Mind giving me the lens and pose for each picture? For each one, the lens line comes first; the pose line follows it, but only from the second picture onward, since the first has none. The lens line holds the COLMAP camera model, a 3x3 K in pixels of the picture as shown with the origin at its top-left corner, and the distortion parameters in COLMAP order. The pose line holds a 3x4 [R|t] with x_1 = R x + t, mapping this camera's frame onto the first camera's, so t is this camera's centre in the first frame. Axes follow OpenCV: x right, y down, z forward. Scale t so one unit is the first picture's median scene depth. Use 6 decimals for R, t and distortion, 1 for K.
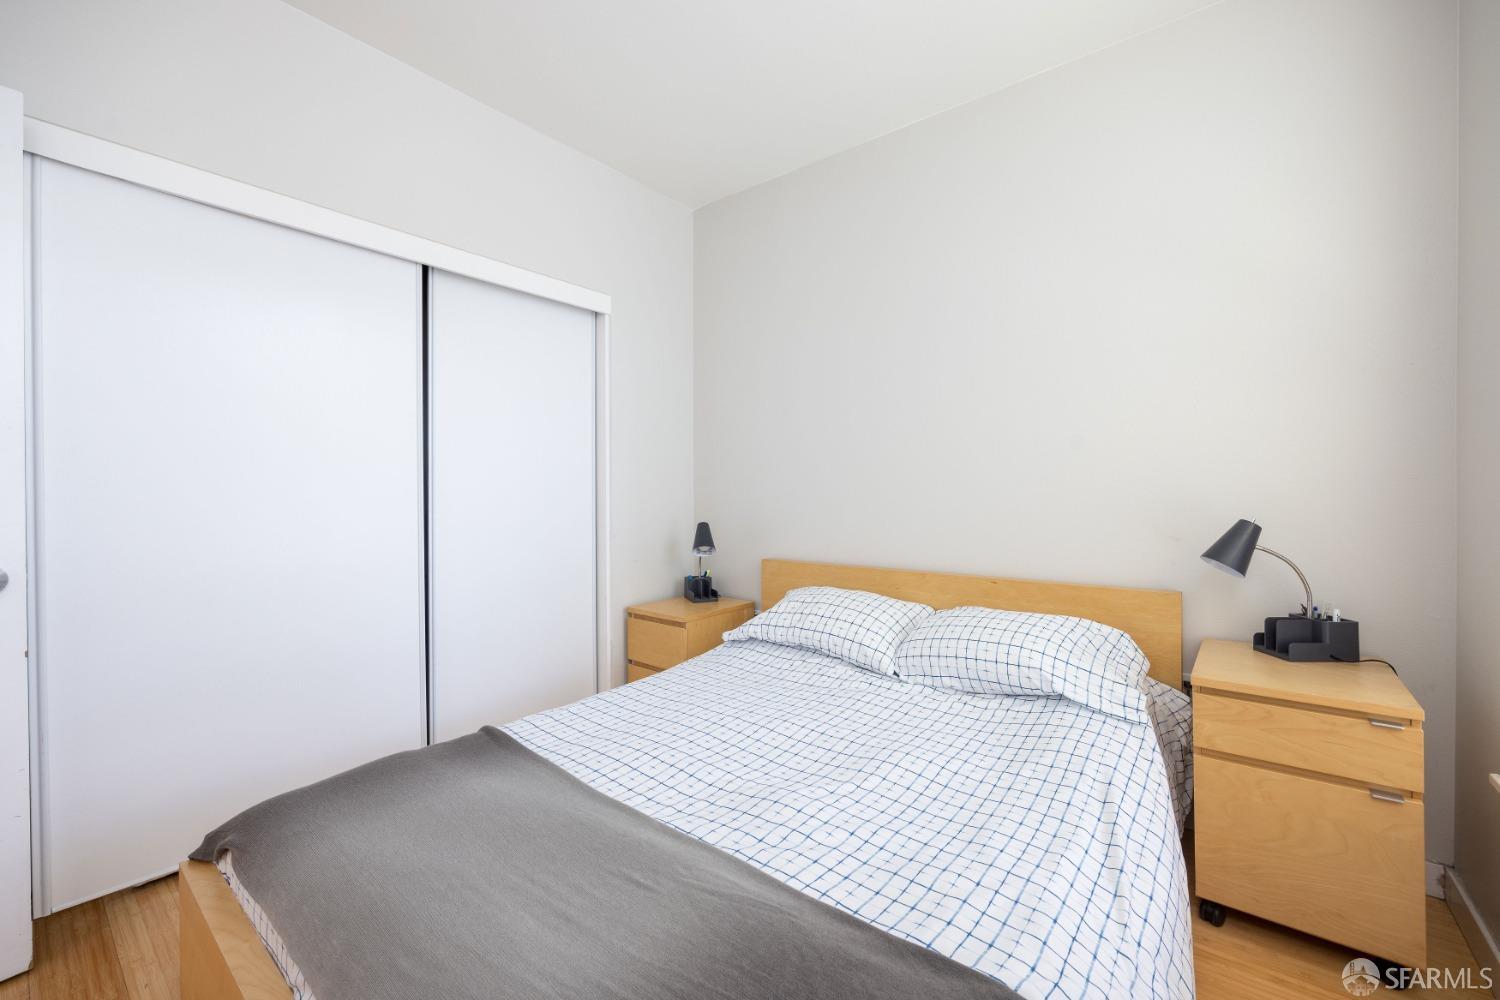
lens RADIAL K [[609.3, 0, 751.5], [0, 609.3, 491.0], [0, 0, 1]] dist [-0.007048, -0.000029]
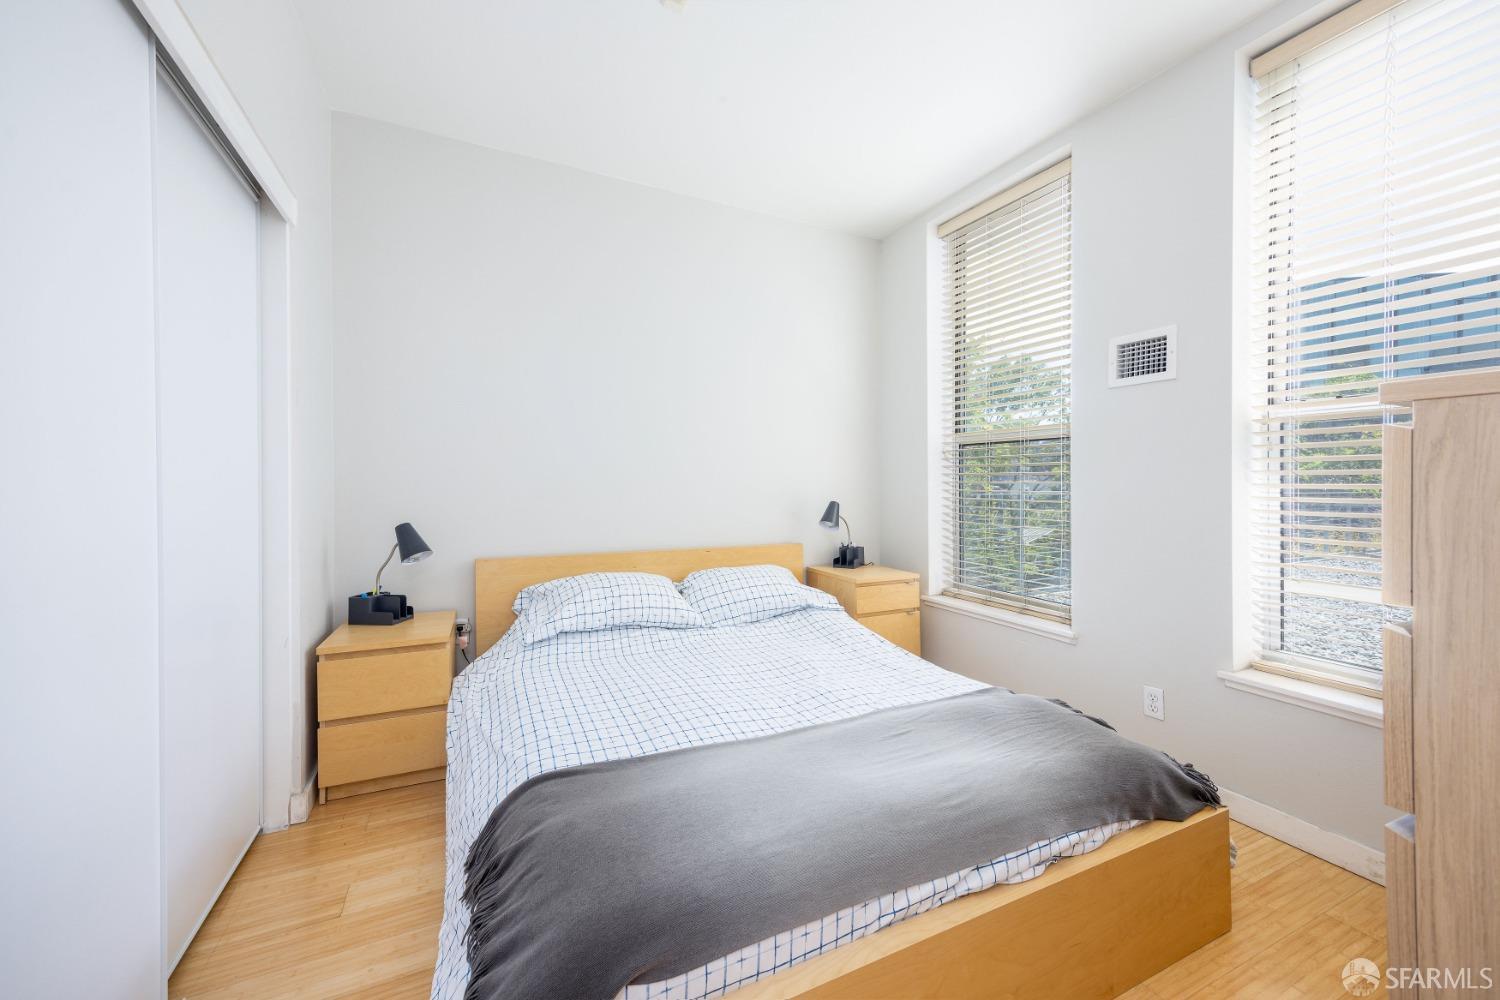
lens RADIAL K [[609.3, 0, 751.5], [0, 609.3, 491.0], [0, 0, 1]] dist [-0.007048, -0.000029]
pose [[0.420658, -0.001640, 0.907218, -1.017756], [0.002601, 0.999996, 0.000602, 0.015967], [-0.907216, 0.002106, 0.420661, 0.405286]]
